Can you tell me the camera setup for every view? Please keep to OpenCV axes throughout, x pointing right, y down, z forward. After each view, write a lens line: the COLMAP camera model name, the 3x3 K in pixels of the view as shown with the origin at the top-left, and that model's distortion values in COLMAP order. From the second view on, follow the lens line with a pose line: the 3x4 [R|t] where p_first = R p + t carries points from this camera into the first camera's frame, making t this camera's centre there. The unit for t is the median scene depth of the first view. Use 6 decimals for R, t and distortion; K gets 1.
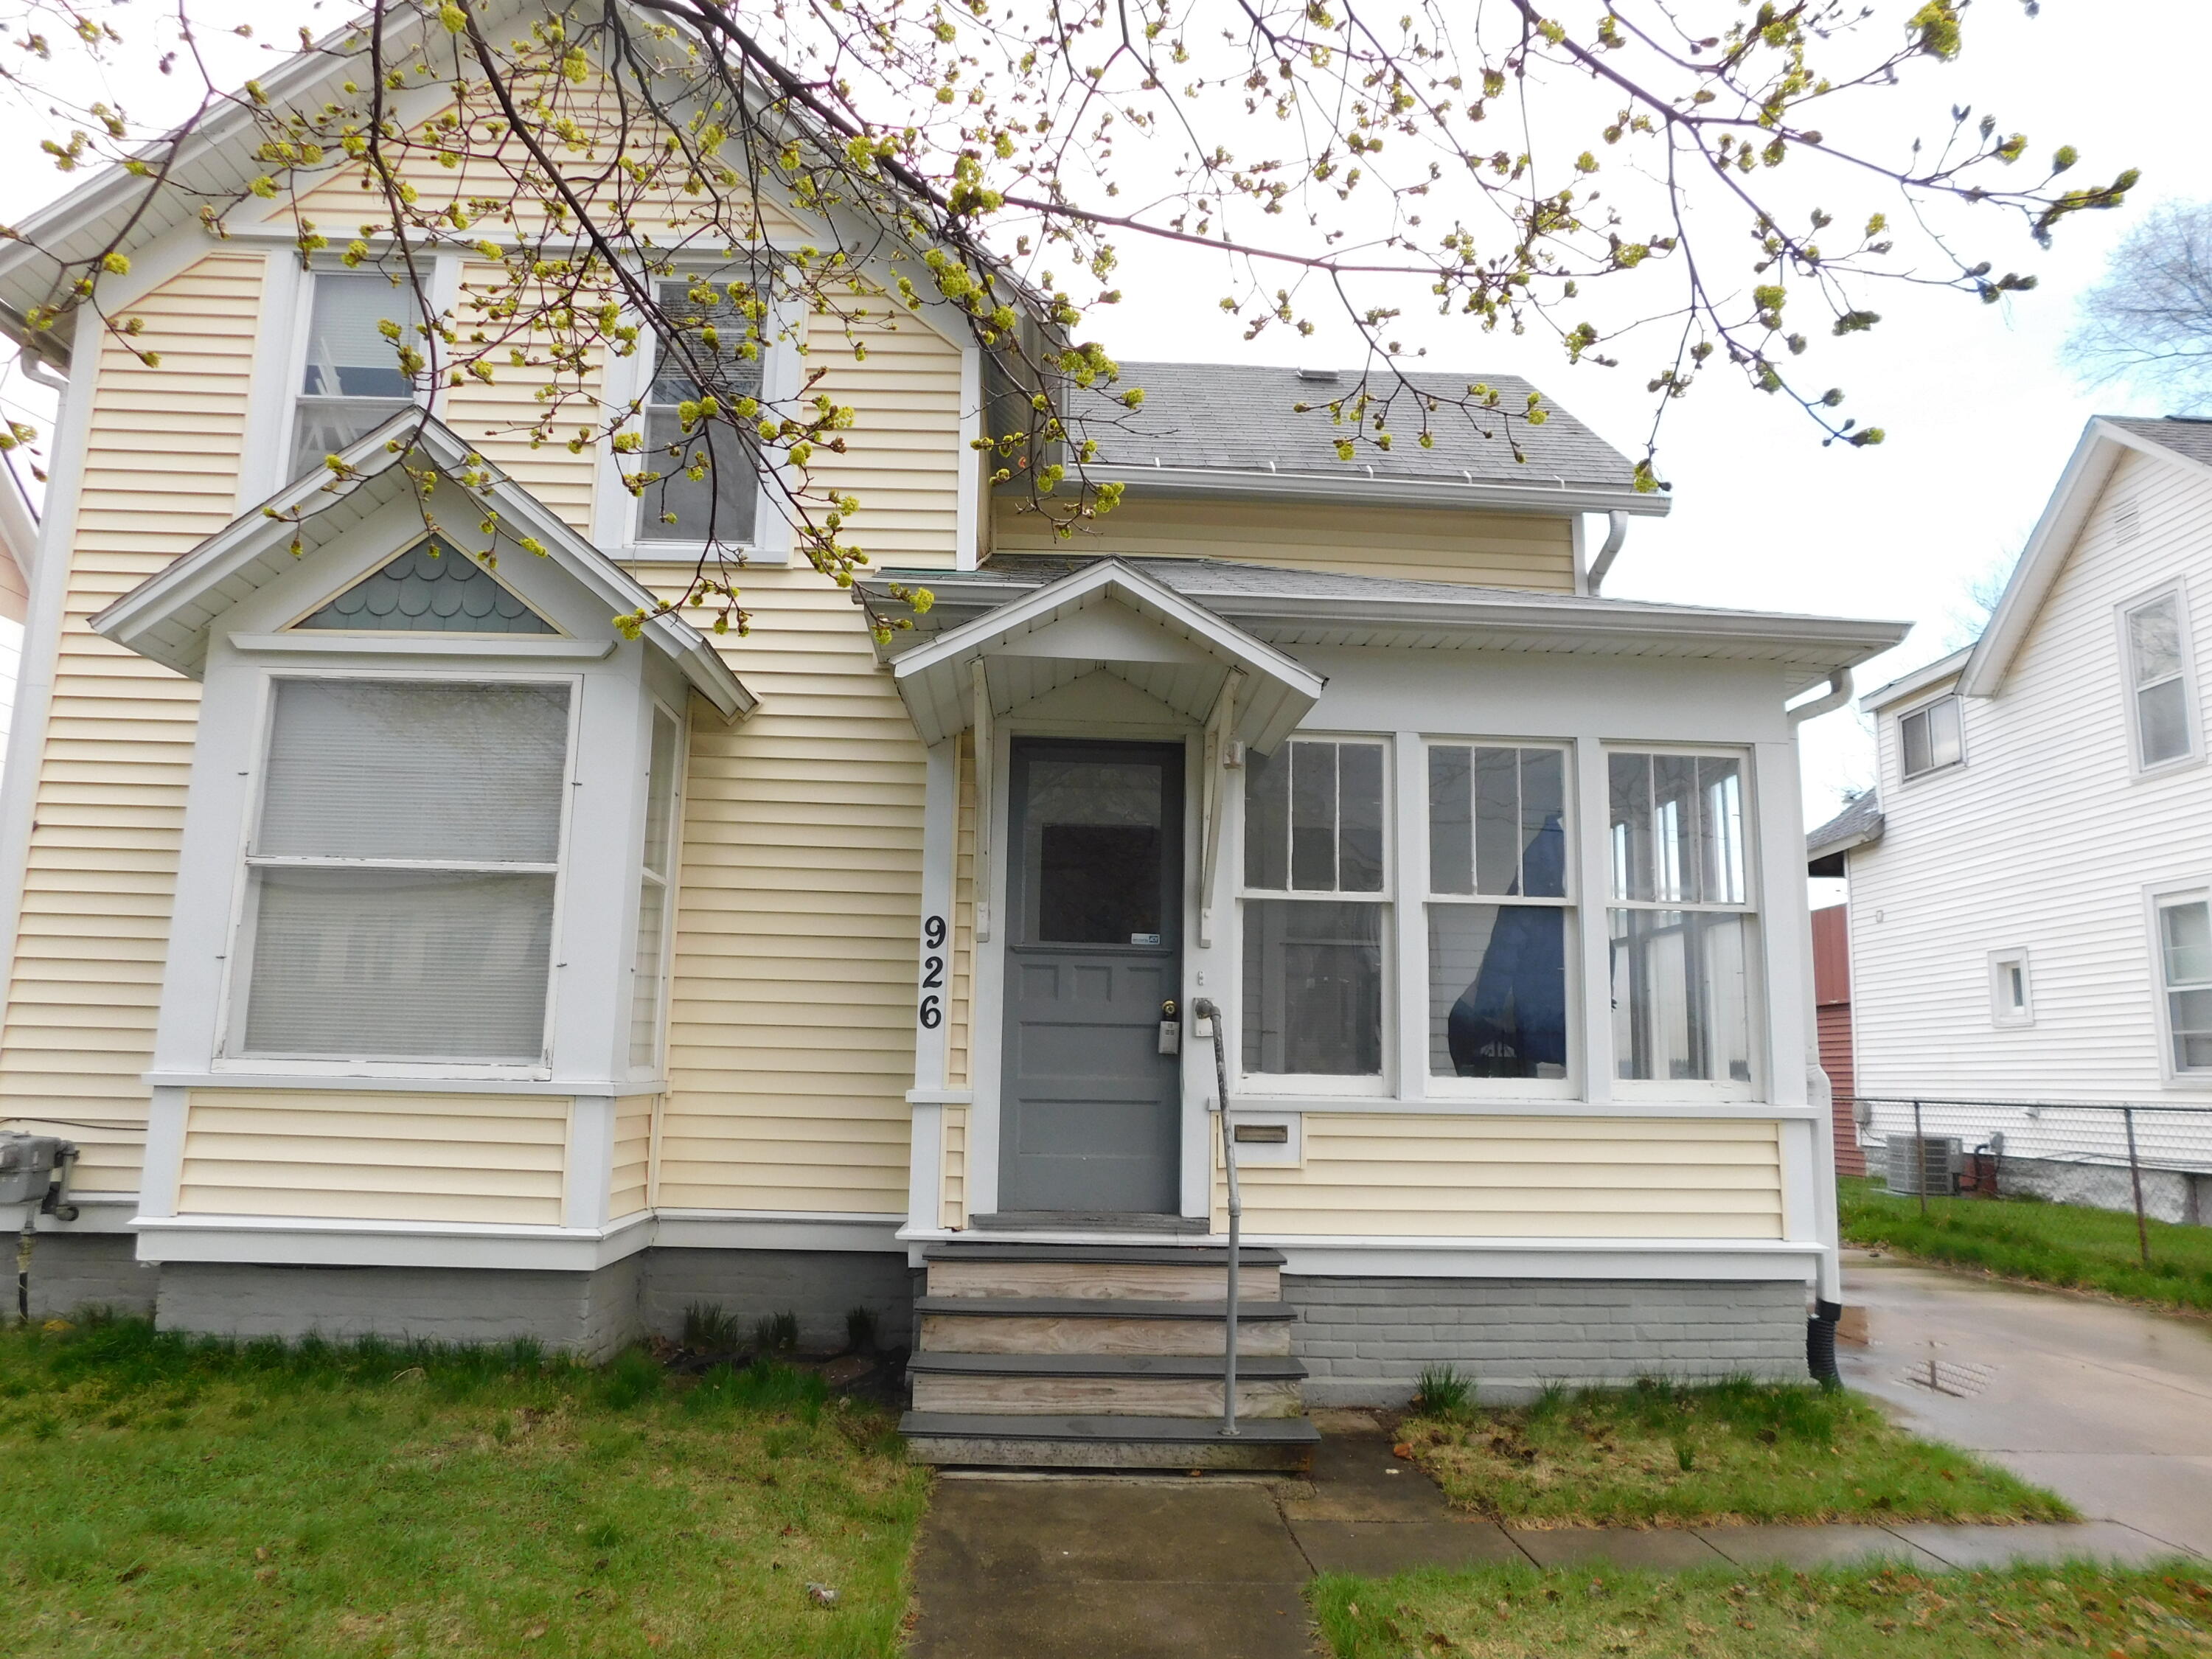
lens RADIAL K [[1526.1, 0, 1111.8], [0, 1526.1, 821.5], [0, 0, 1]] dist [-0.071367, 0.056262]
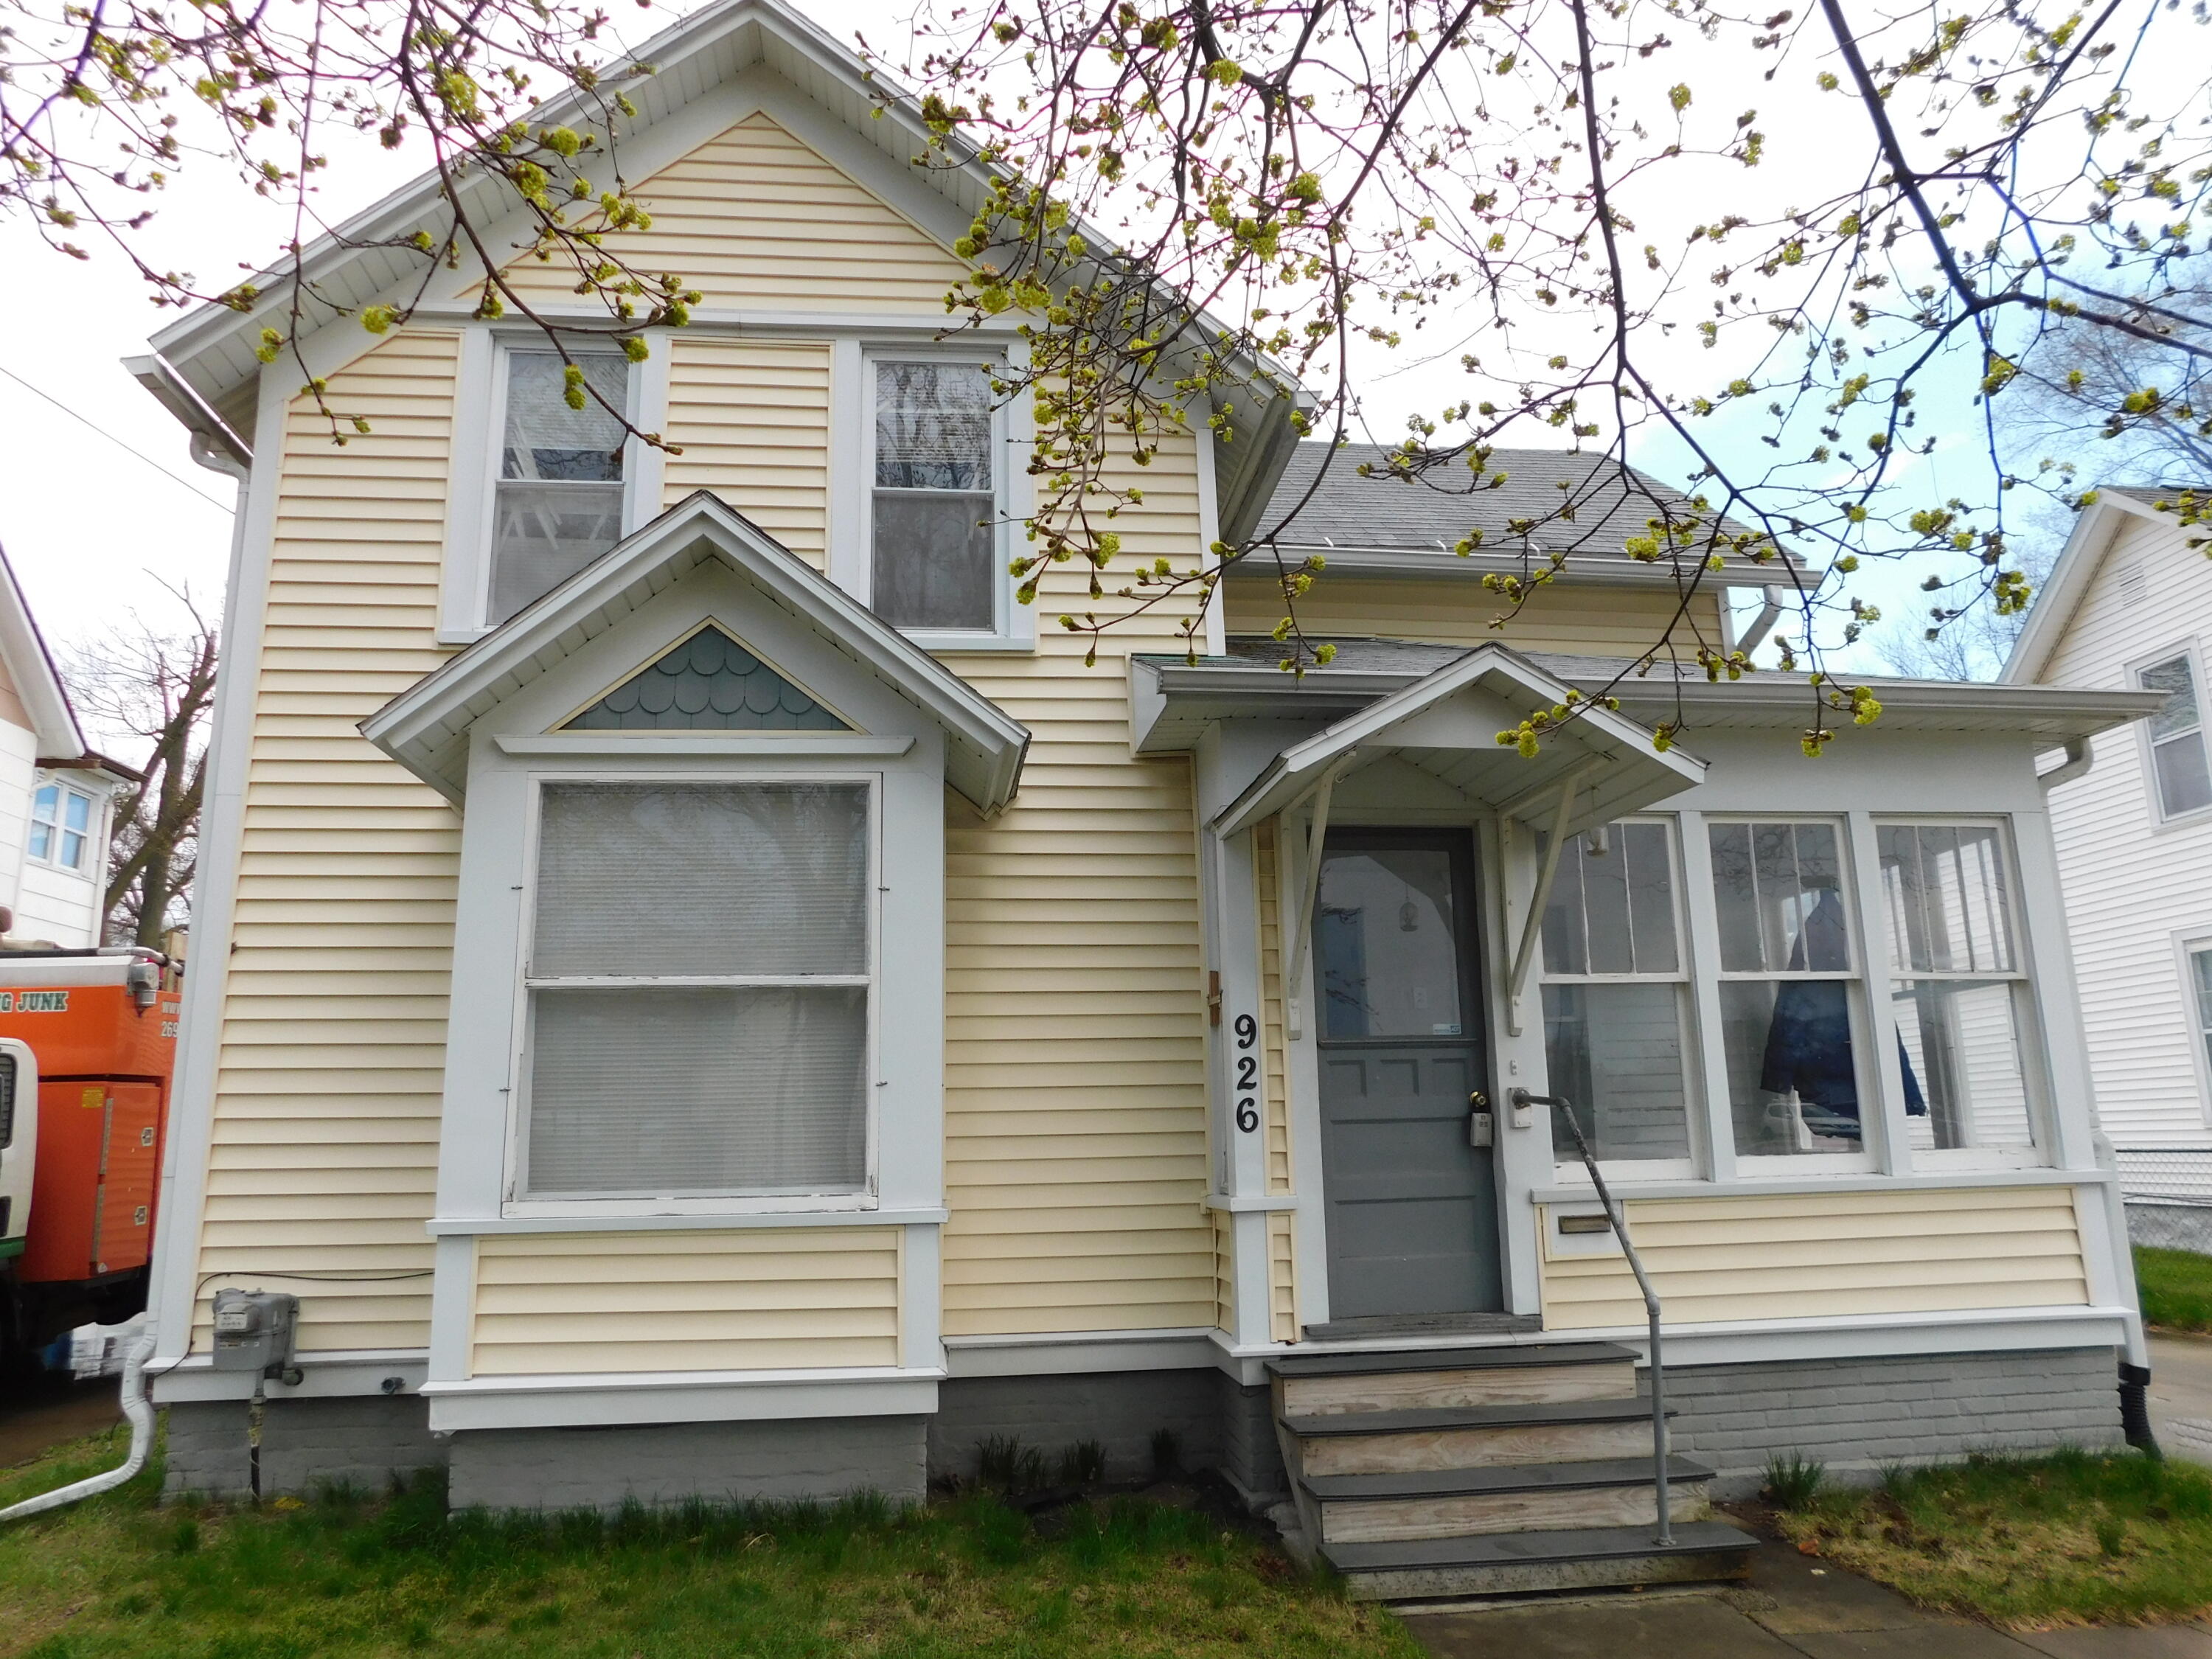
lens RADIAL K [[1526.1, 0, 1095.9], [0, 1526.1, 821.9], [0, 0, 1]] dist [-0.071367, 0.056262]
pose [[0.996350, -0.025472, 0.081468, -0.290623], [0.029091, 0.998628, -0.043546, -0.020807], [-0.080247, 0.045757, 0.995724, 0.044353]]
